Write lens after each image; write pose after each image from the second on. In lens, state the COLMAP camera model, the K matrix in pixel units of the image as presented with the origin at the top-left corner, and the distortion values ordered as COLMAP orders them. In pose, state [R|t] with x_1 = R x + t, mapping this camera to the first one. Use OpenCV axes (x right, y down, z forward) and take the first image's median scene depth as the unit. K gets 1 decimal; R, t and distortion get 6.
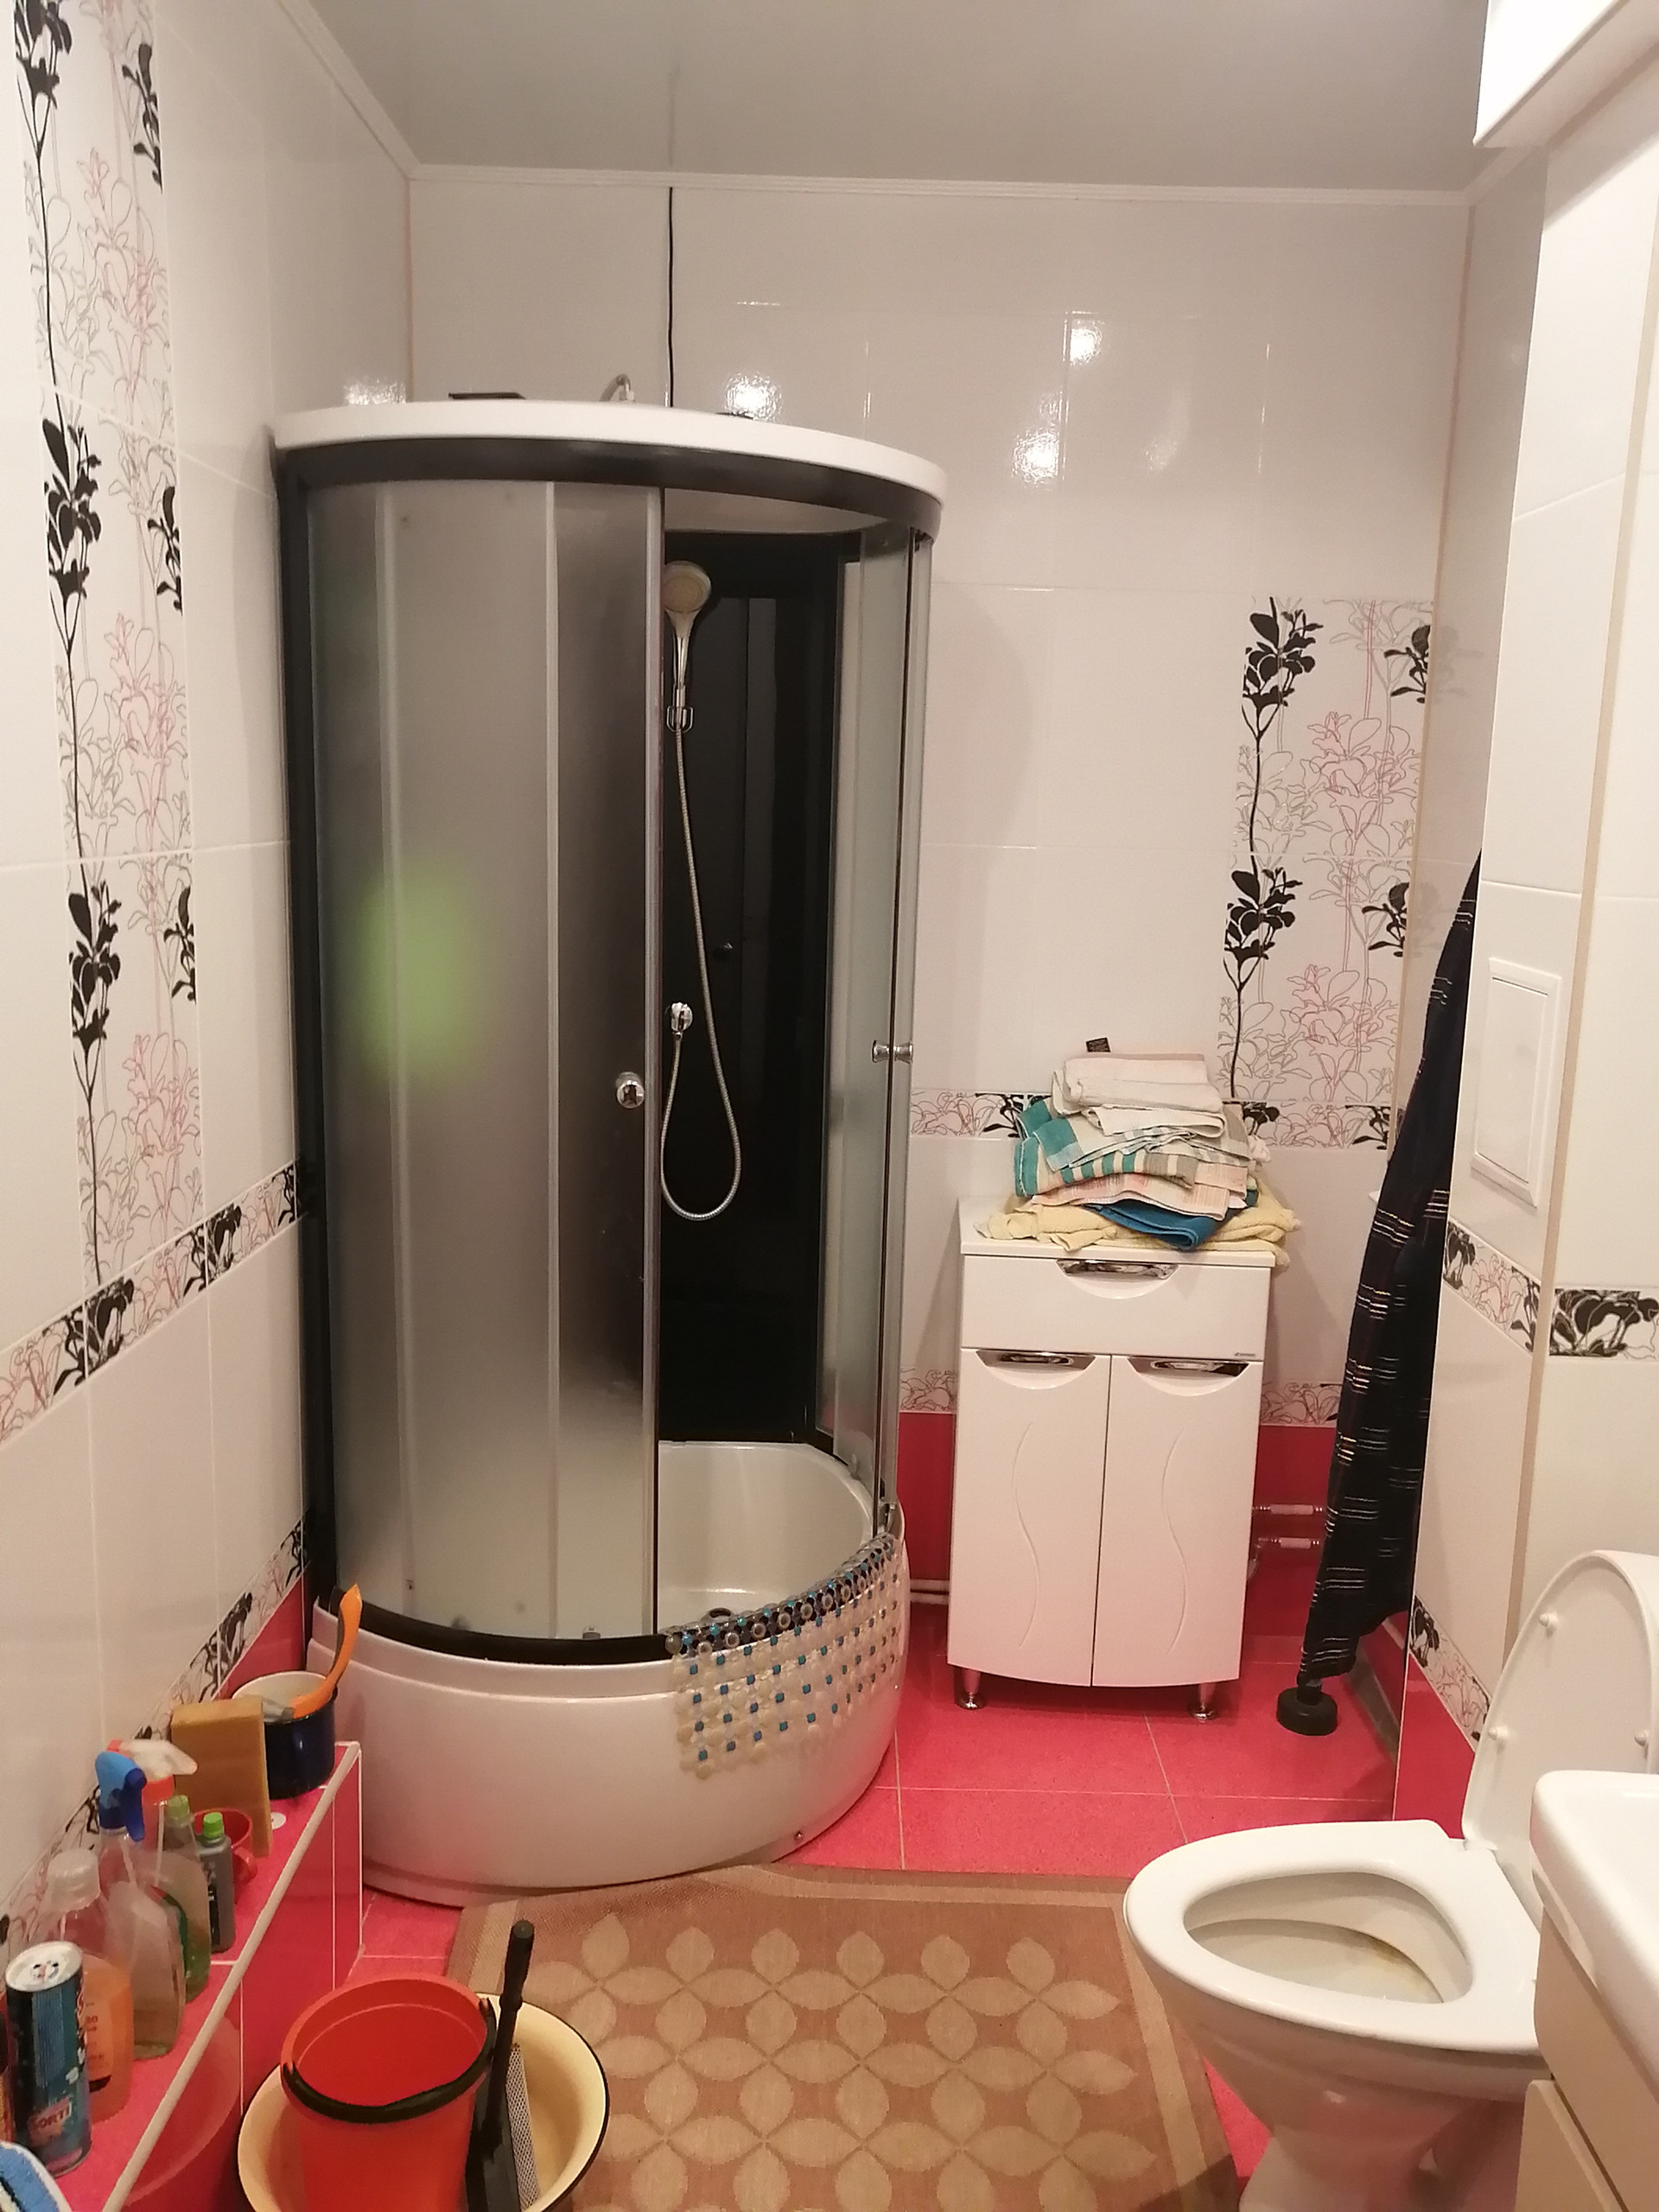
lens RADIAL K [[1732.1, 0, 818.7], [0, 1732.1, 1100.9], [0, 0, 1]] dist [-0.011854, 0.036392]
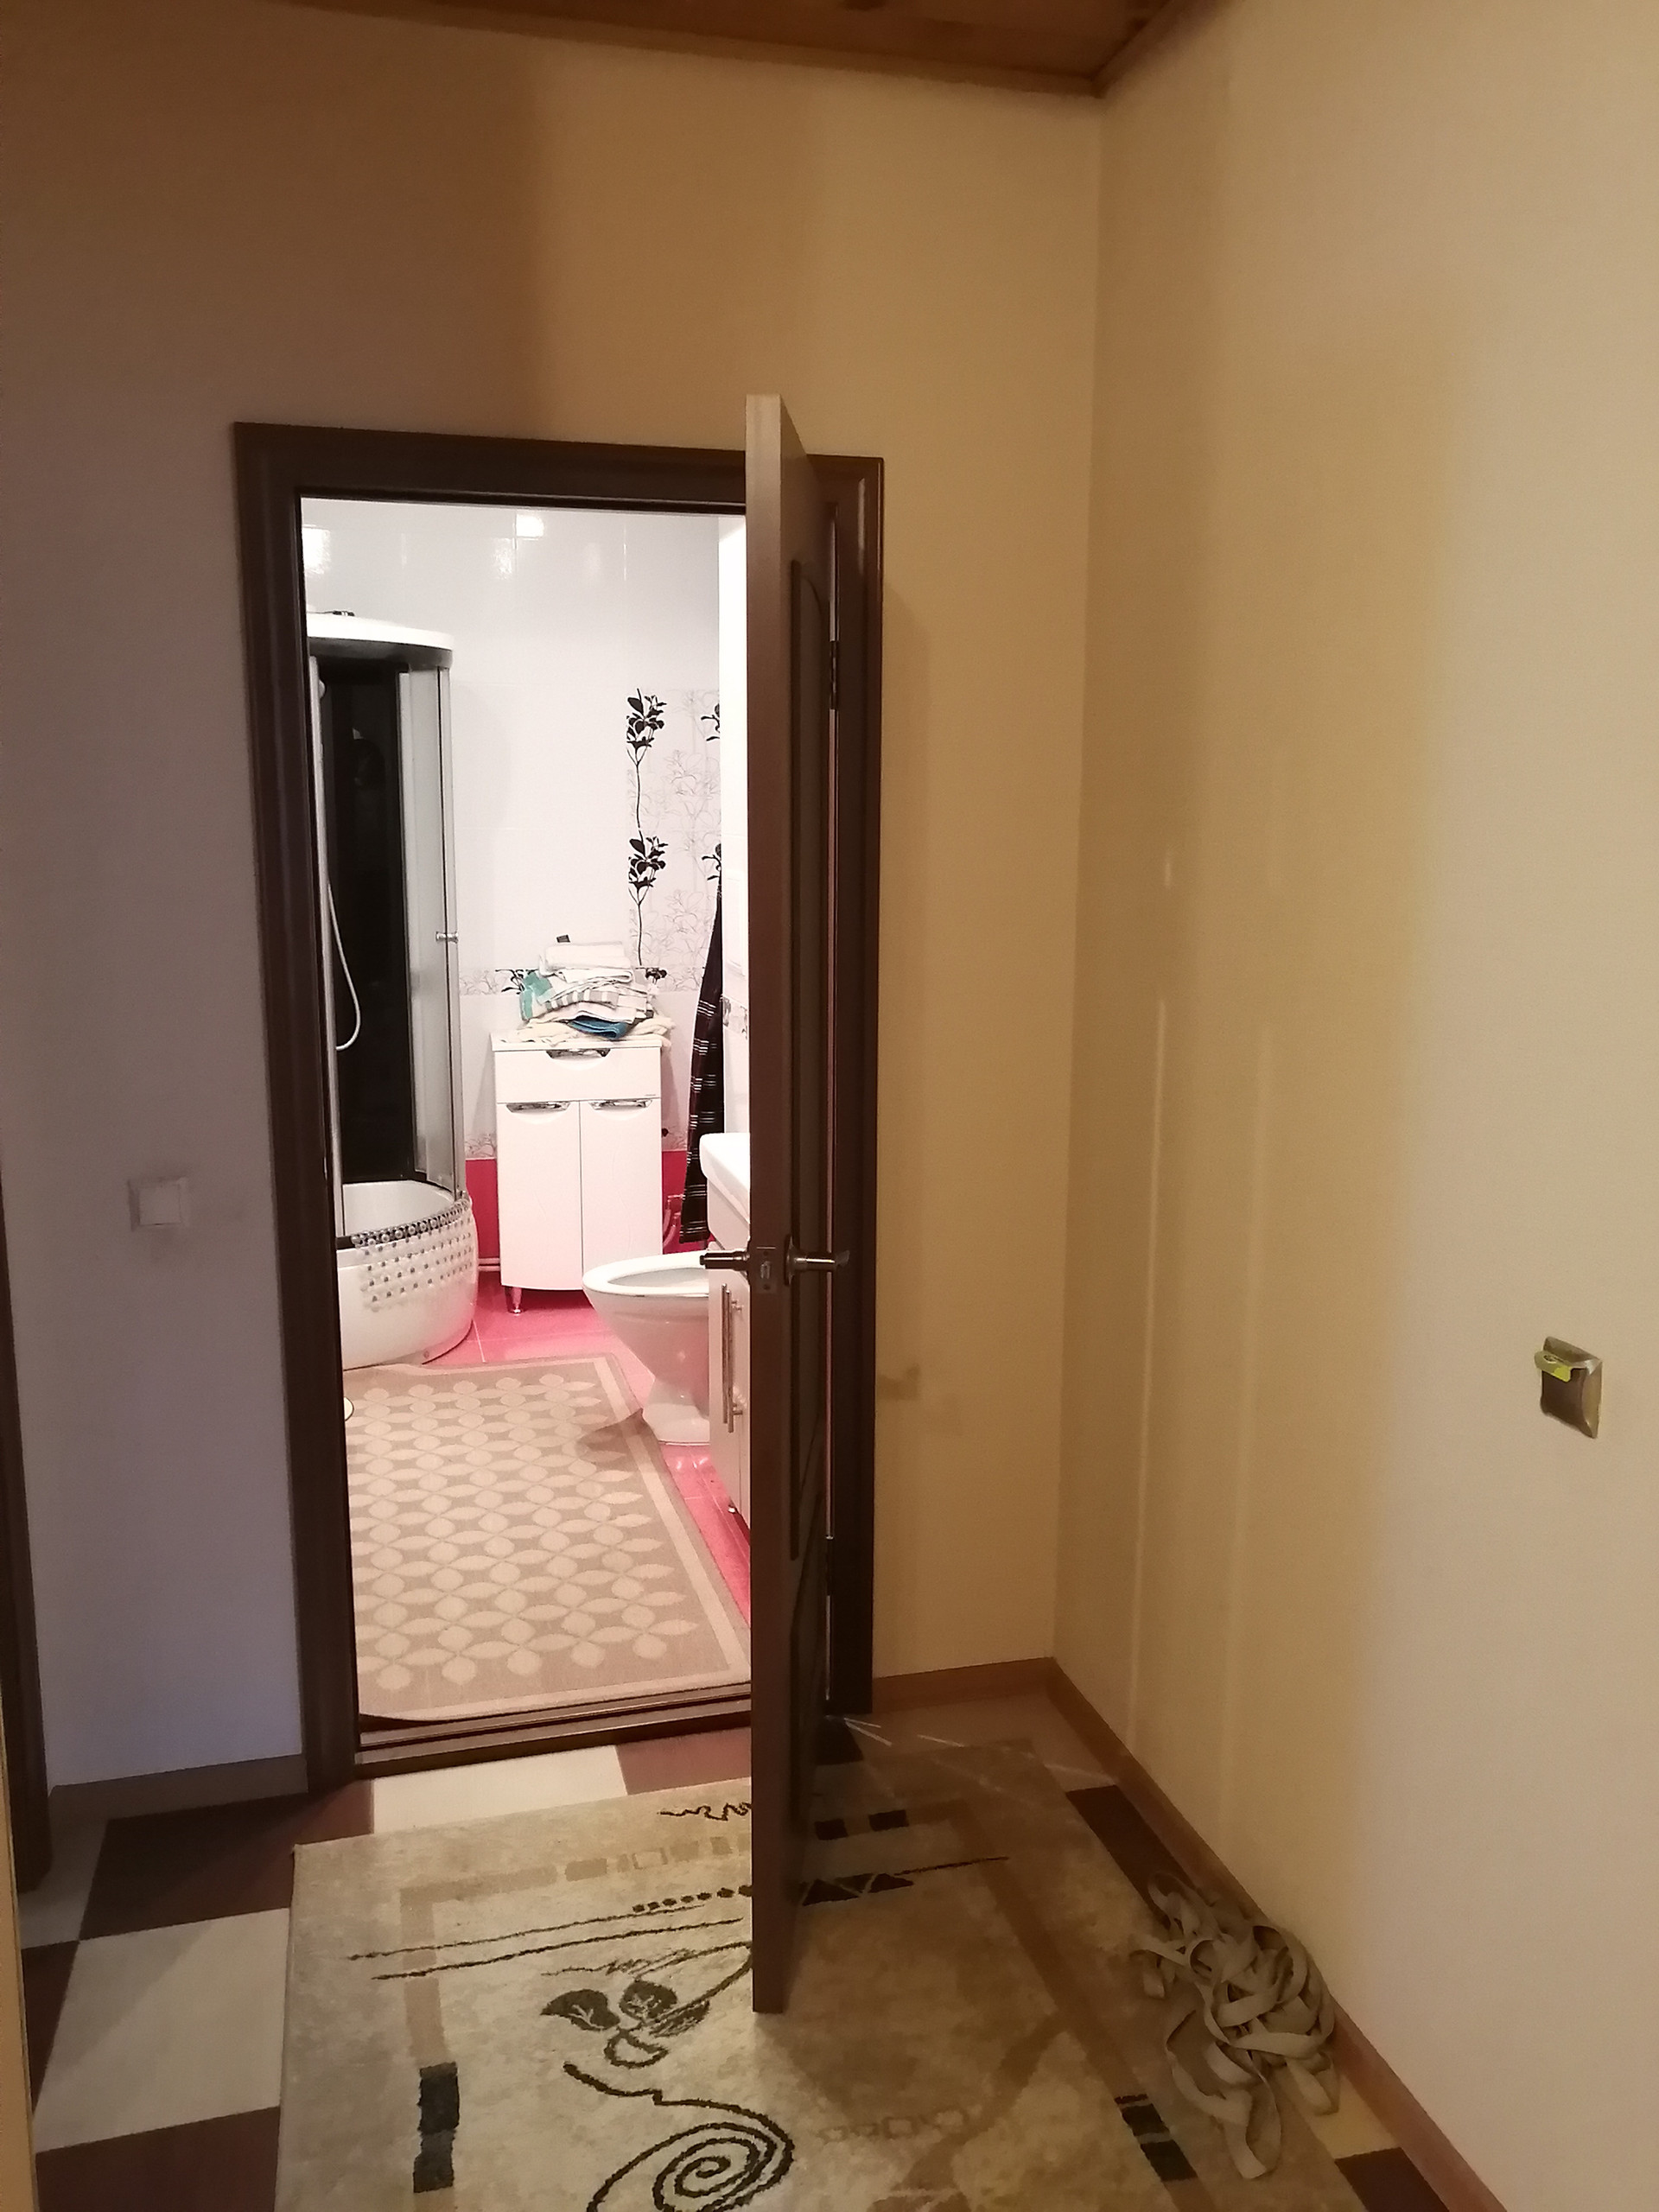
lens RADIAL K [[1732.1, 0, 832.2], [0, 1732.1, 1123.3], [0, 0, 1]] dist [-0.011854, 0.036392]
pose [[0.961041, -0.070747, 0.267199, -0.066627], [0.069689, 0.997478, 0.013456, 0.163671], [-0.267477, 0.005689, 0.963547, -0.848358]]
